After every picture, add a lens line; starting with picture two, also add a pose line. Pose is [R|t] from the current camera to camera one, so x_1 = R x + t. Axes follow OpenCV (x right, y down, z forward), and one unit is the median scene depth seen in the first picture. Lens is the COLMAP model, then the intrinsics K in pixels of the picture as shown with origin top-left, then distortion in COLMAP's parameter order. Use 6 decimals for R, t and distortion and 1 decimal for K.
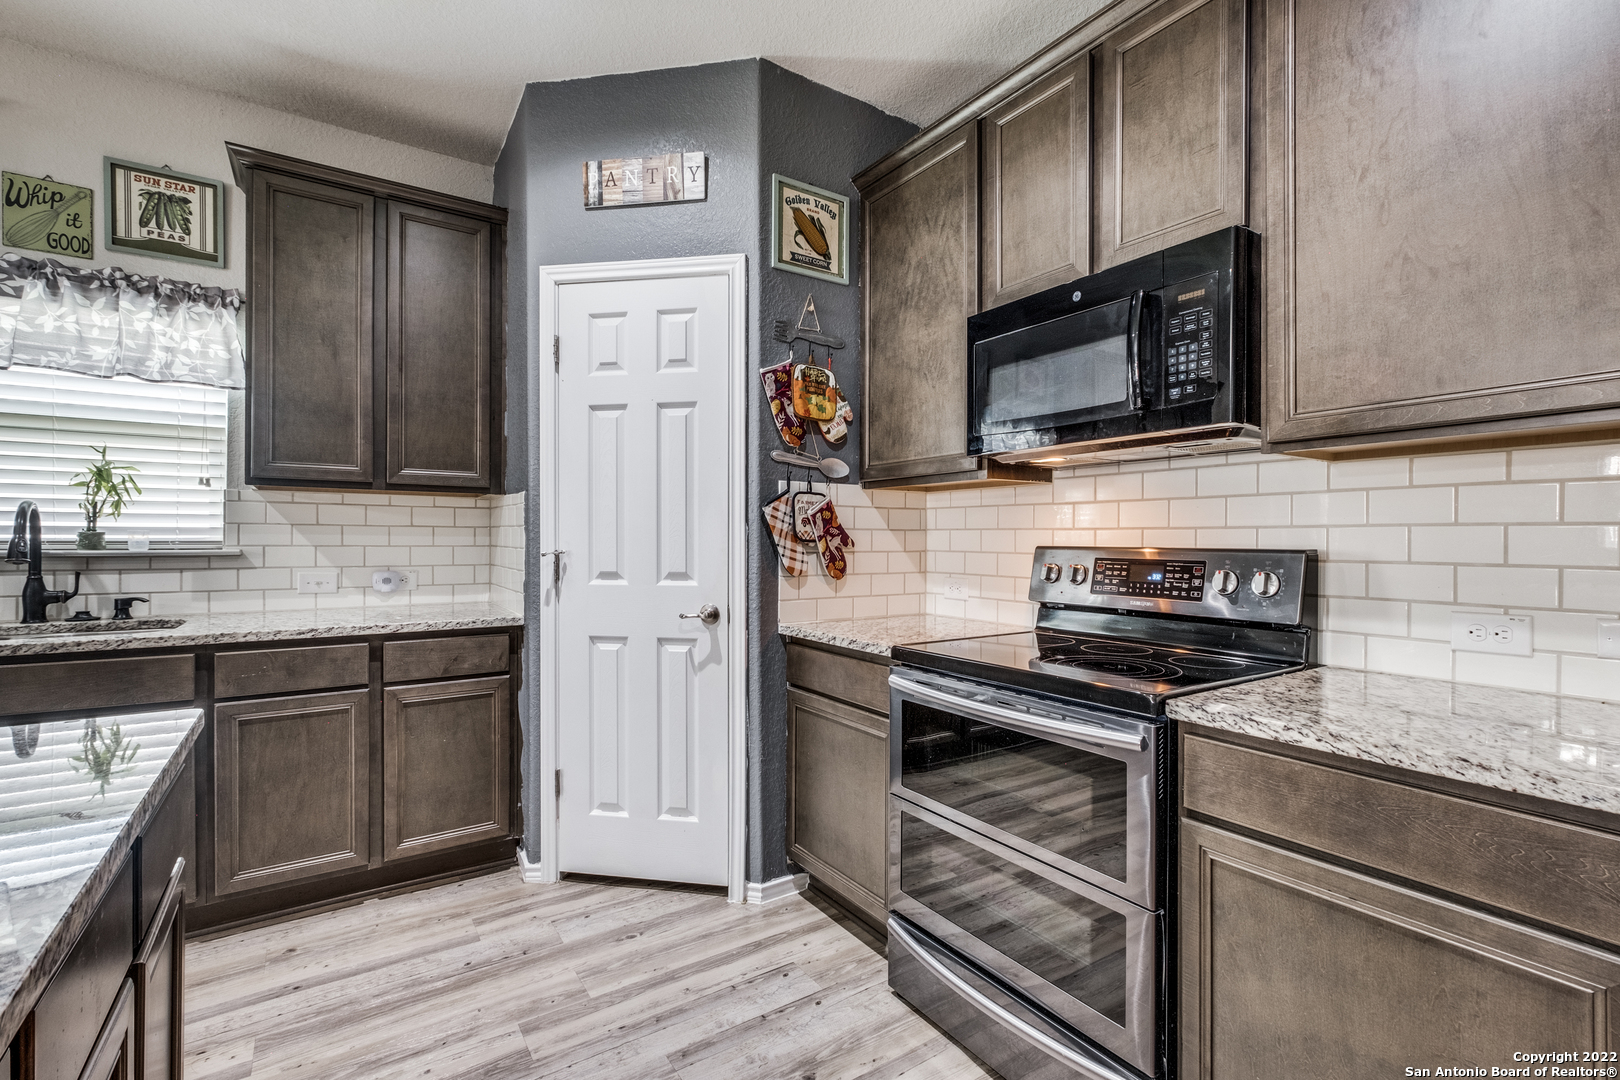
lens RADIAL K [[739.3, 0, 832.1], [0, 739.3, 542.5], [0, 0, 1]] dist [0.004360, 0.001262]
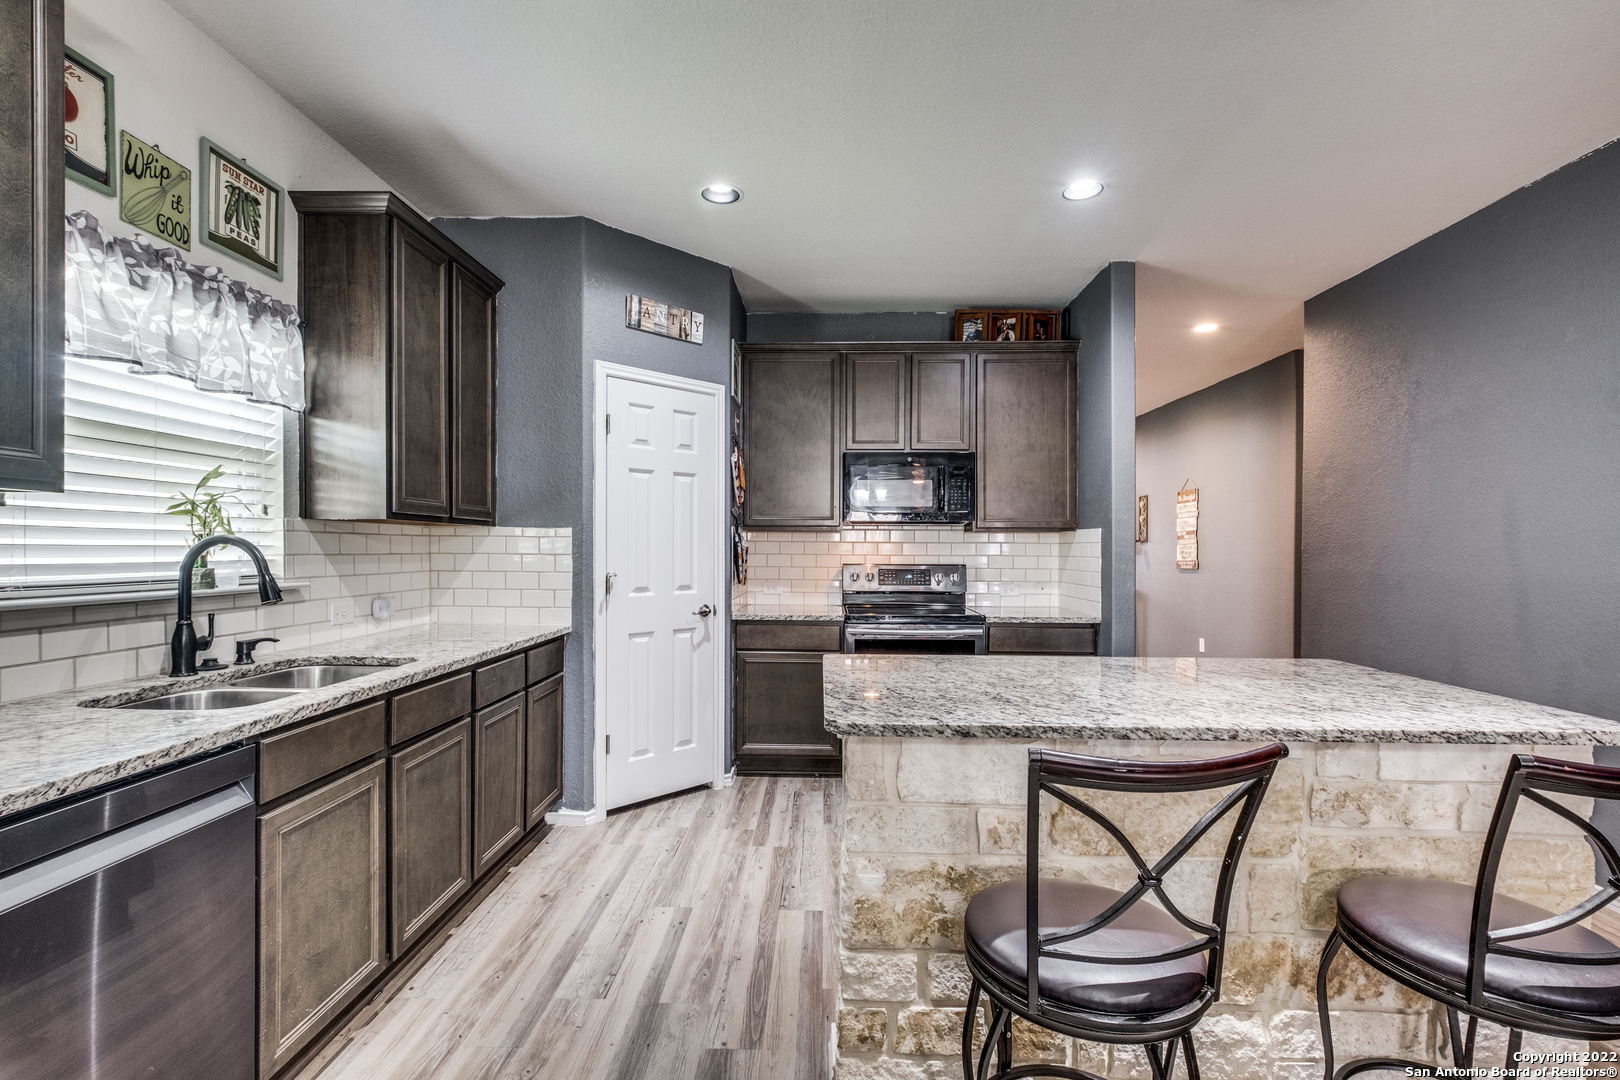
lens RADIAL K [[712.3, 0, 804.9], [0, 712.3, 551.2], [0, 0, 1]] dist [0.003226, 0.000342]
pose [[0.594816, -0.005575, 0.803843, -1.235156], [0.000998, 0.999980, 0.006196, -0.037948], [-0.803862, -0.002883, 0.594810, -0.065383]]
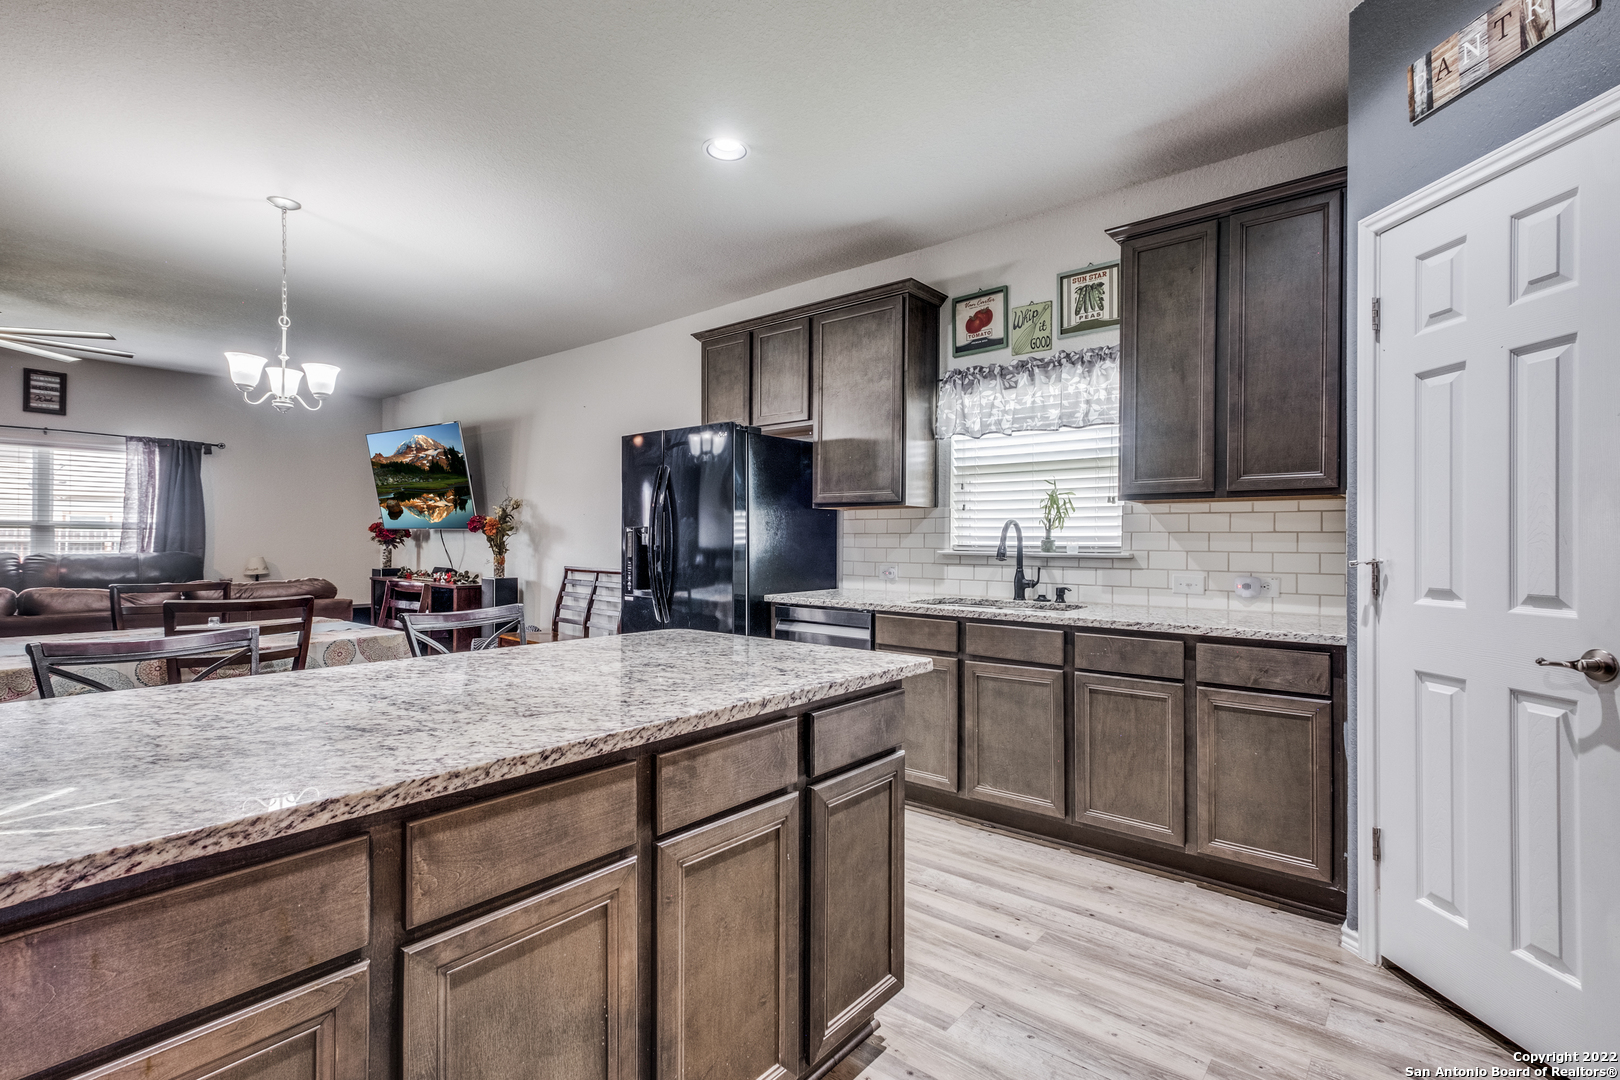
lens RADIAL K [[745.2, 0, 827.7], [0, 745.2, 541.9], [0, 0, 1]] dist [0.009000, -0.000413]
pose [[0.277577, -0.002564, -0.960700, 0.263065], [-0.006978, 0.999965, -0.004684, -0.000496], [0.960678, 0.008004, 0.277550, 0.191542]]
